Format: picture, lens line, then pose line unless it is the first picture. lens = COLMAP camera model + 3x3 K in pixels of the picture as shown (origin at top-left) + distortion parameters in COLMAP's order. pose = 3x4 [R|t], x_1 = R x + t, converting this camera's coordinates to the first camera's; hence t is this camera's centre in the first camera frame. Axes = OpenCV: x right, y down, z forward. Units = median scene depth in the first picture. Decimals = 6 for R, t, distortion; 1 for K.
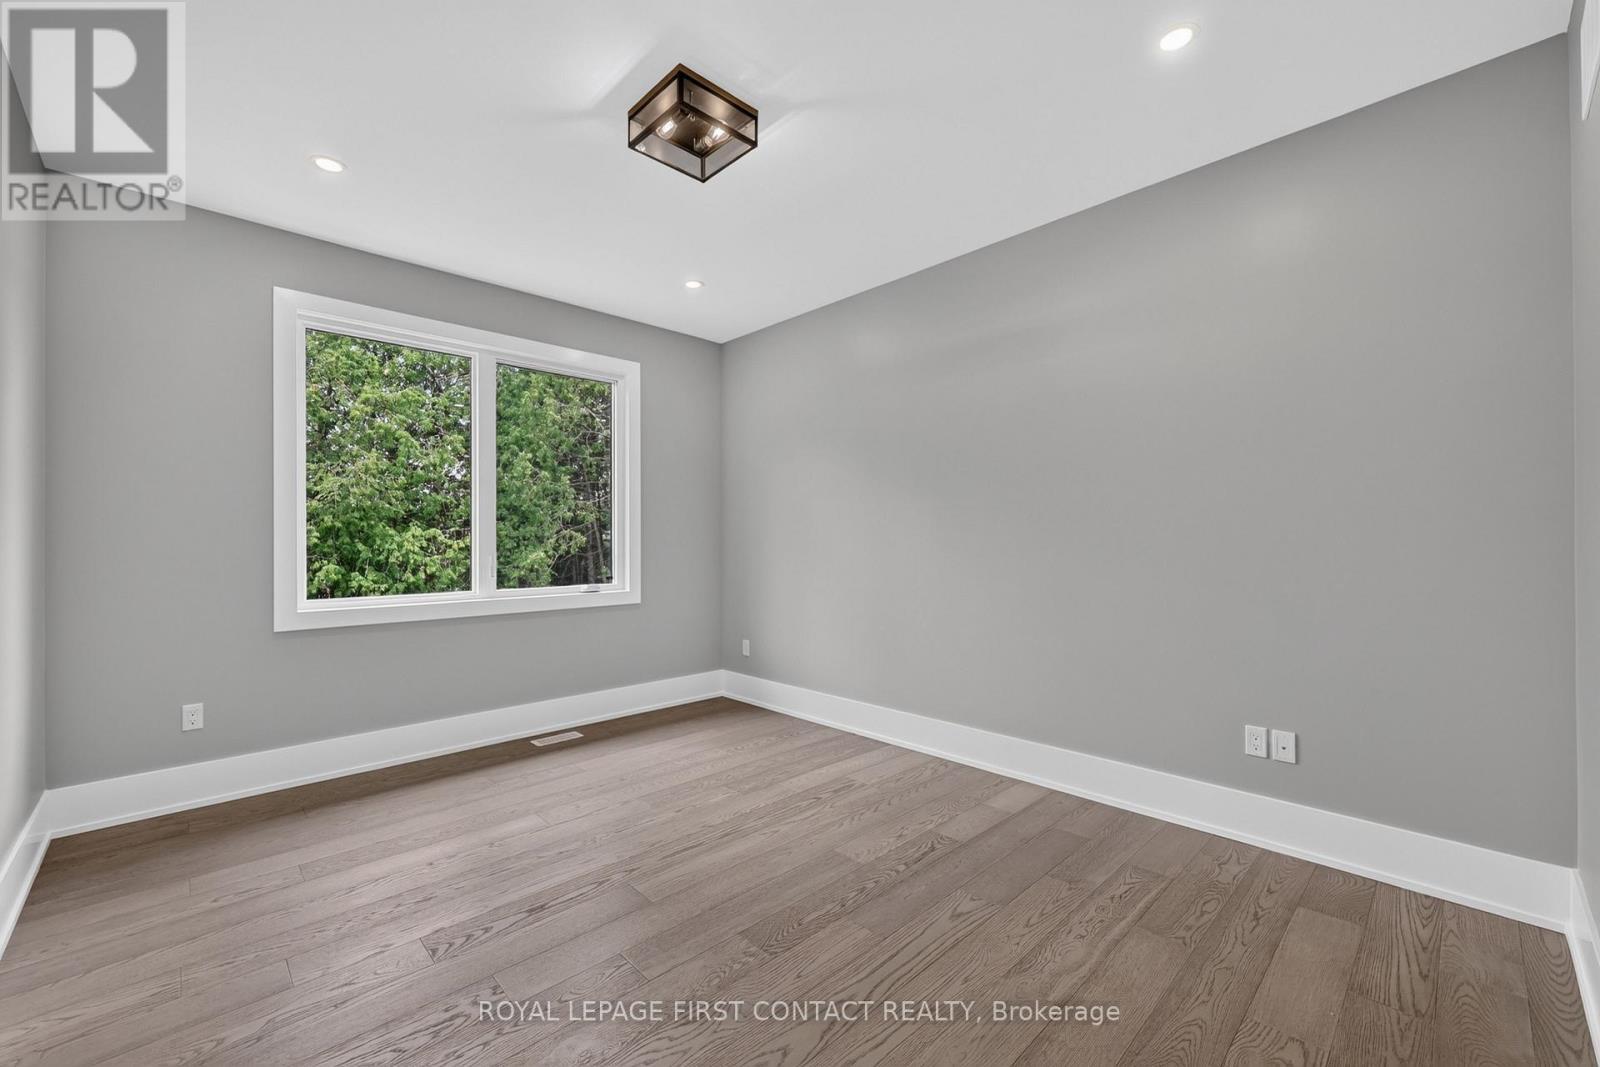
lens RADIAL K [[653.4, 0, 799.4], [0, 653.4, 535.4], [0, 0, 1]] dist [-0.000507, -0.000447]
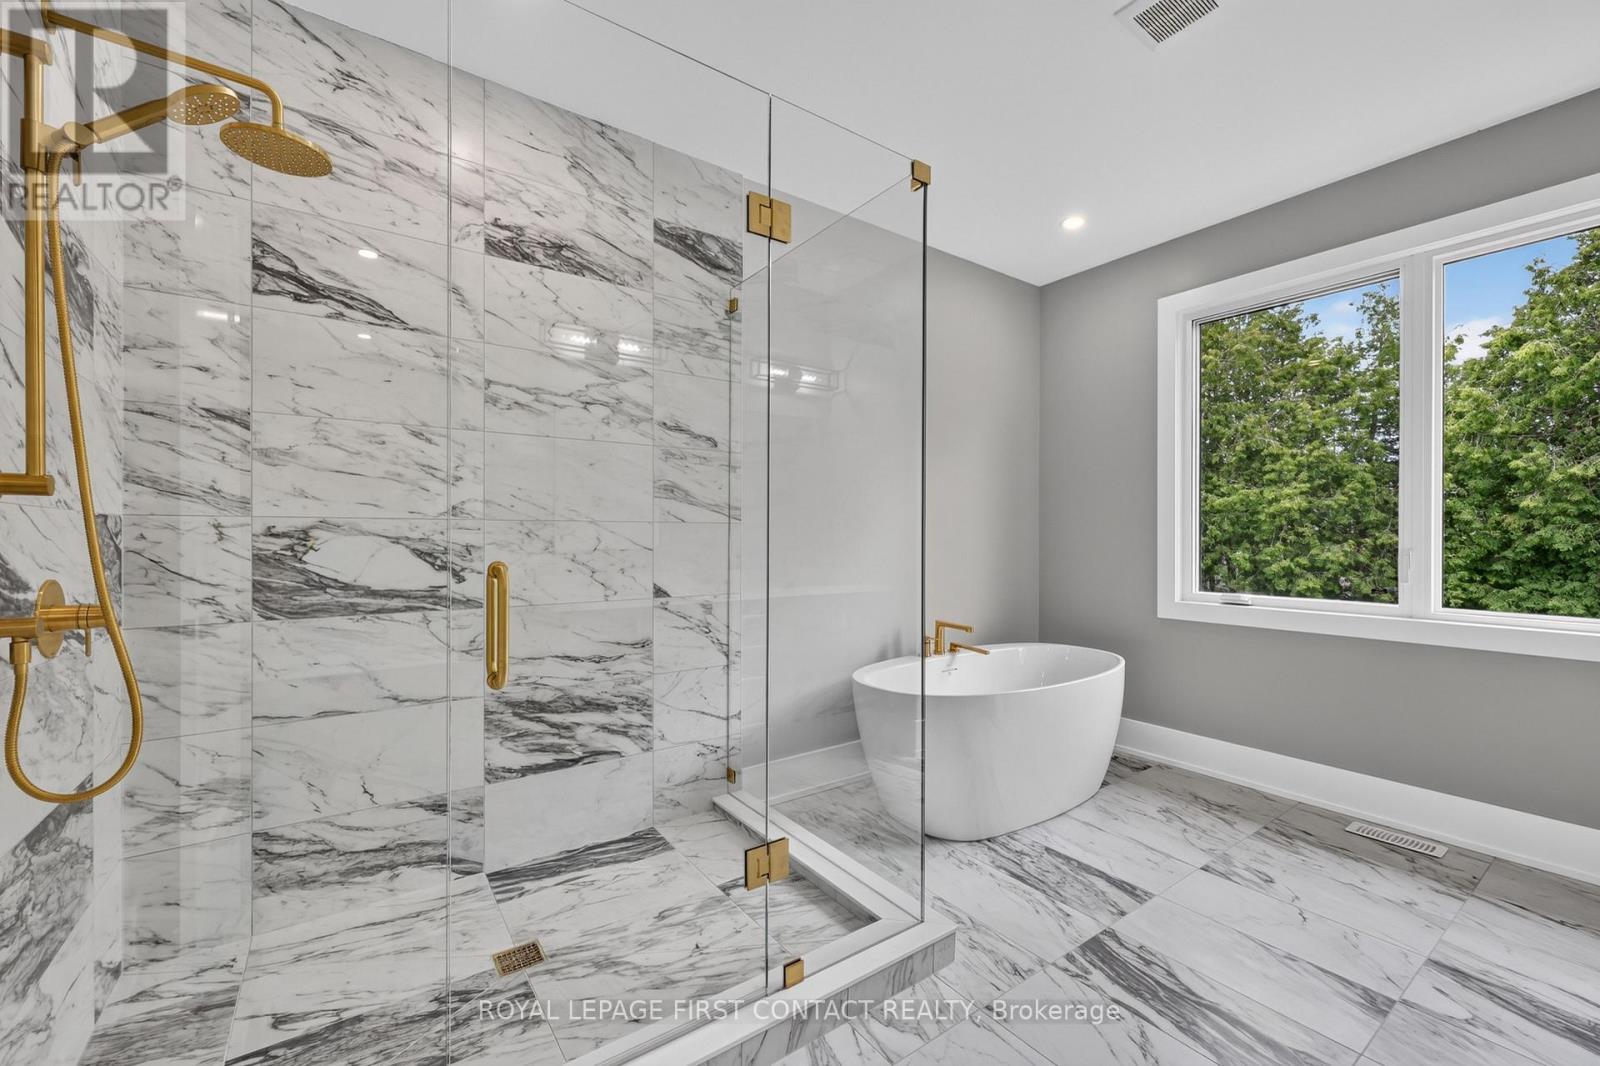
lens RADIAL K [[653.4, 0, 799.4], [0, 653.4, 534.9], [0, 0, 1]] dist [-0.000507, -0.000447]
pose [[-0.155860, -0.003564, -0.987773, 0.289535], [-0.007630, 0.999968, -0.002404, 0.014174], [0.987750, 0.007162, -0.155883, 0.468181]]
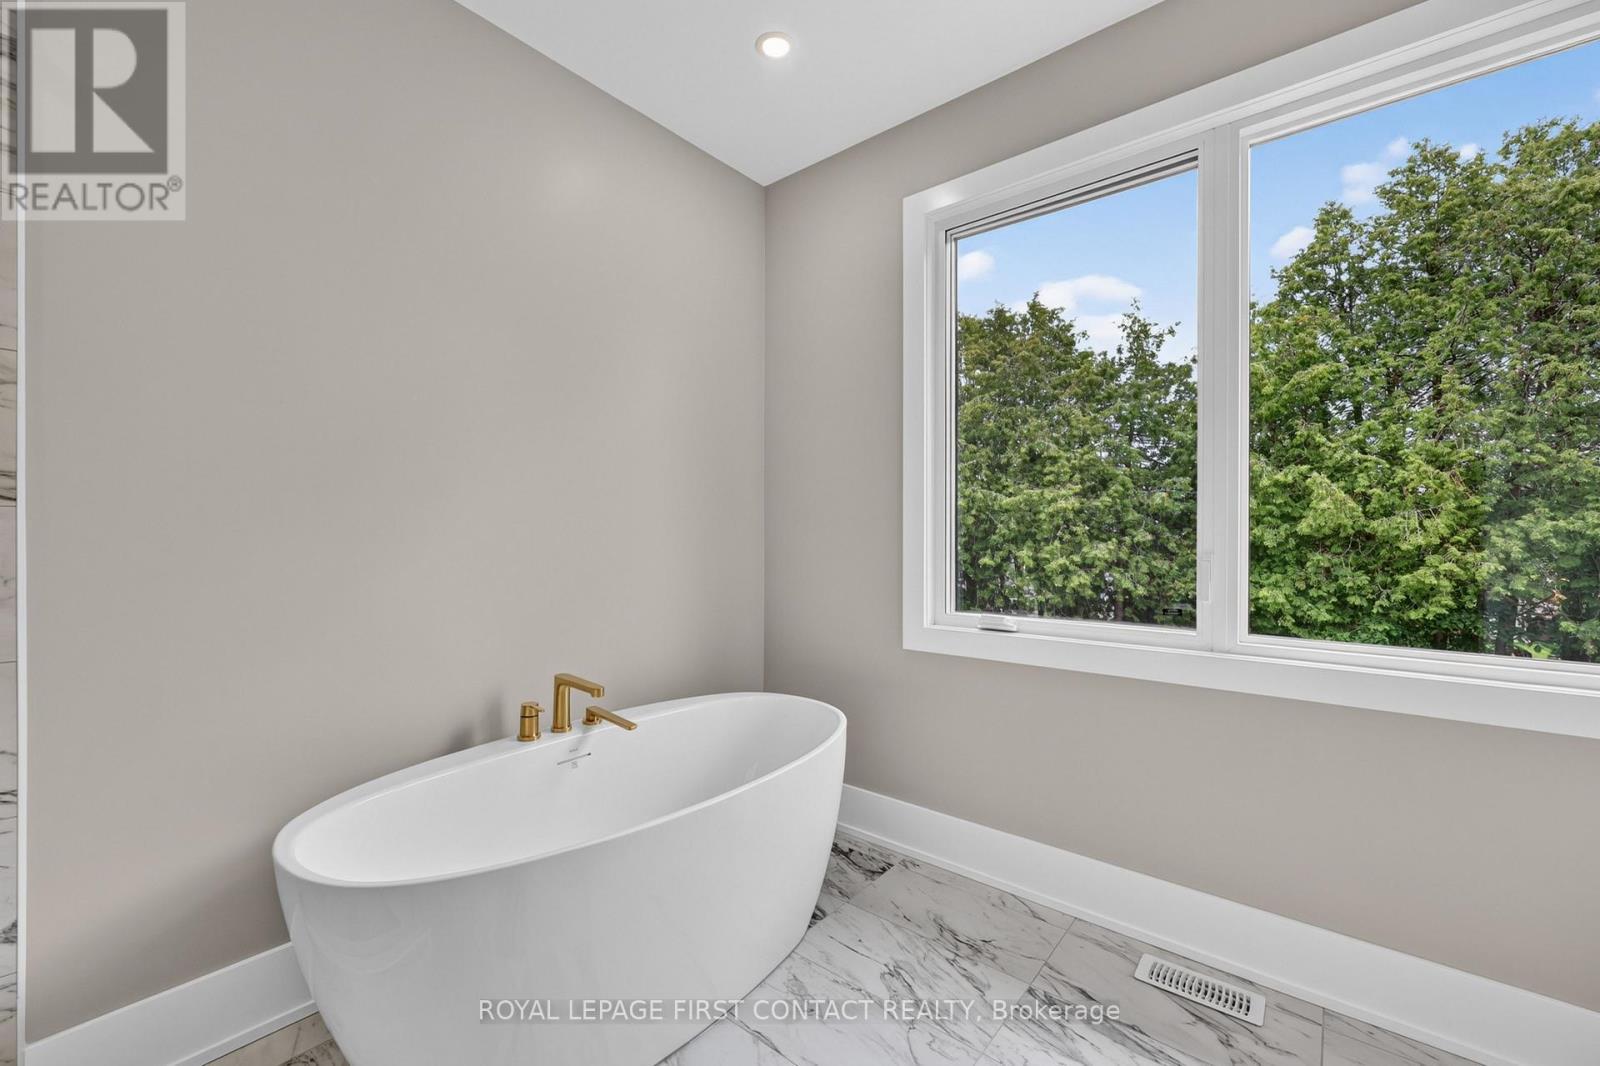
lens RADIAL K [[661.6, 0, 813.6], [0, 661.6, 534.5], [0, 0, 1]] dist [-0.000745, 0.000187]
pose [[0.122952, -0.003101, -0.992408, -0.038773], [-0.006053, 0.999974, -0.003875, 0.013728], [0.992394, 0.006484, 0.122930, 0.644430]]
